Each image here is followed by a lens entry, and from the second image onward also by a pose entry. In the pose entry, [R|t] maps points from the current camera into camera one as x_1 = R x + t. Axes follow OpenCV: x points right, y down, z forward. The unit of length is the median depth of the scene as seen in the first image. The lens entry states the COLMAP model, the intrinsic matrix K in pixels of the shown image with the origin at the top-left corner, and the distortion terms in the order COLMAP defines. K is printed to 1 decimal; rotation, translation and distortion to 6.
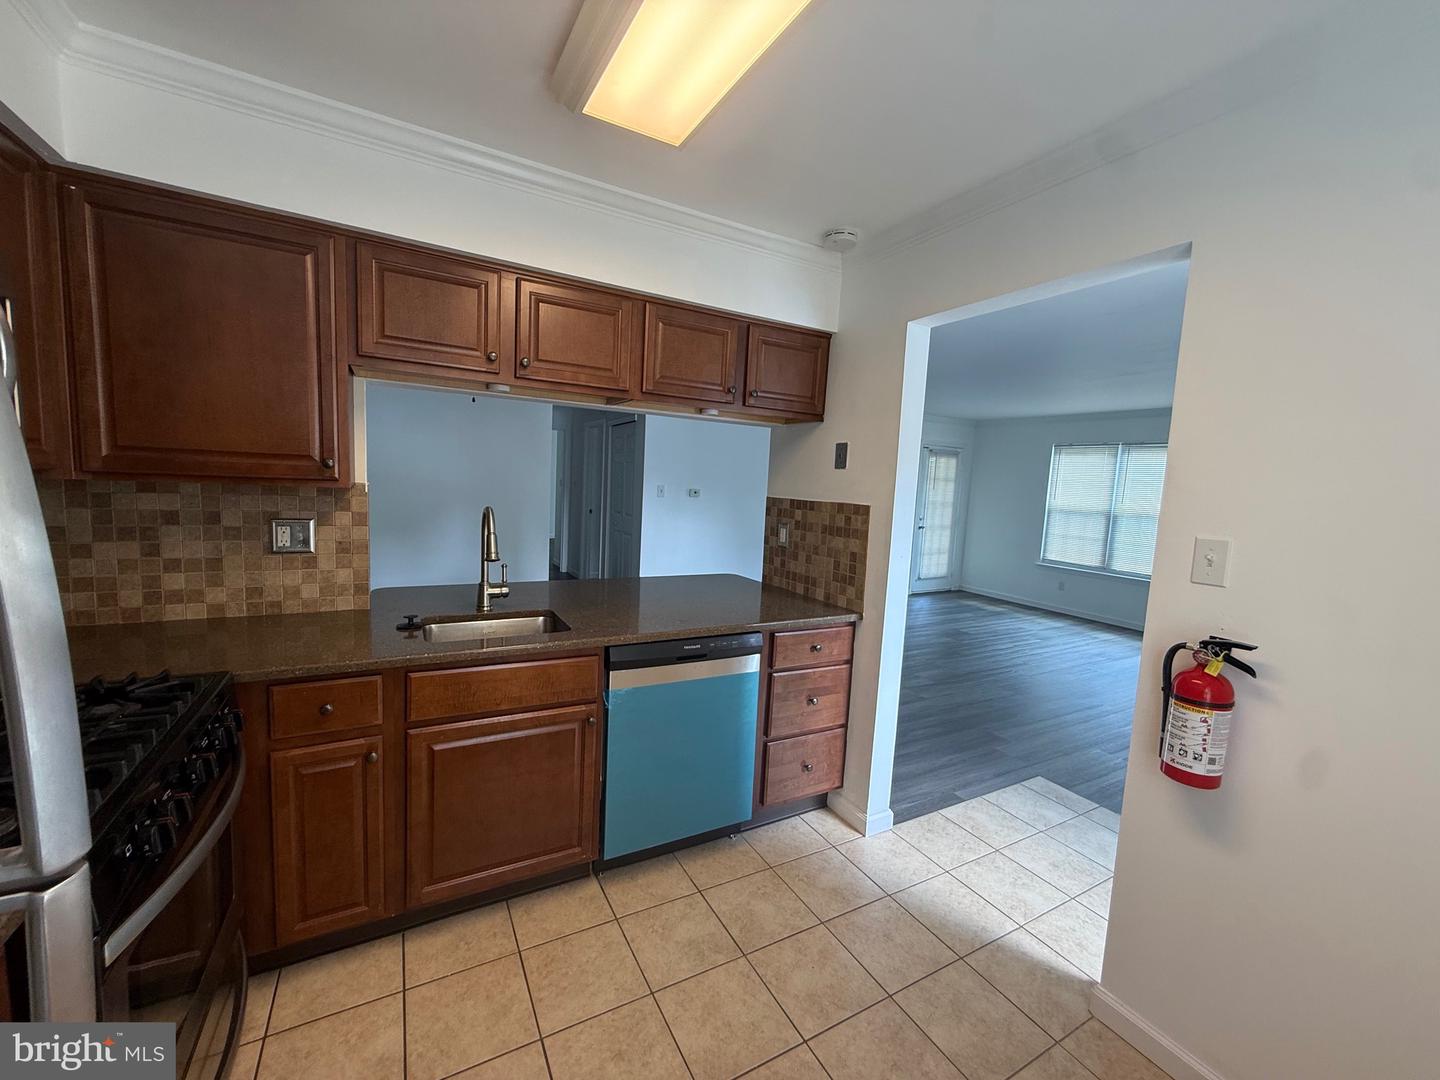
lens RADIAL K [[577.7, 0, 719.7], [0, 577.7, 541.4], [0, 0, 1]] dist [-0.000290, 0.000196]
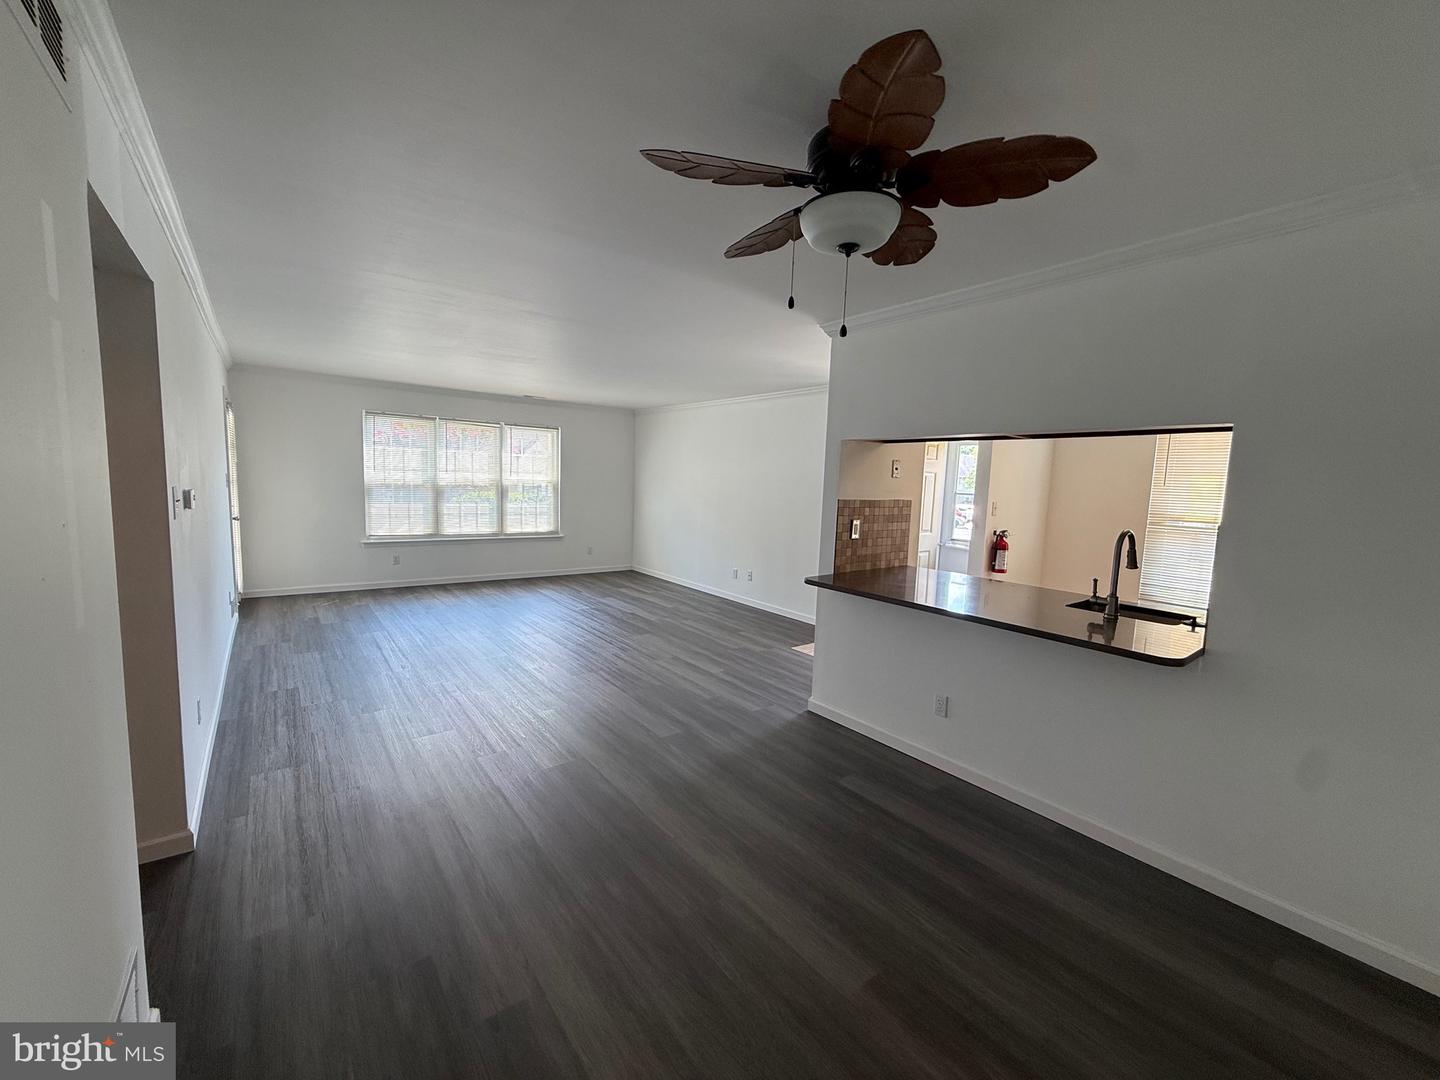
lens RADIAL K [[577.7, 0, 719.7], [0, 577.7, 541.4], [0, 0, 1]] dist [-0.000290, 0.000196]
pose [[-0.147815, -0.161503, 0.975739, -1.134455], [0.061504, 0.983166, 0.172049, -0.231540], [-0.987101, 0.085444, -0.135394, 1.557432]]
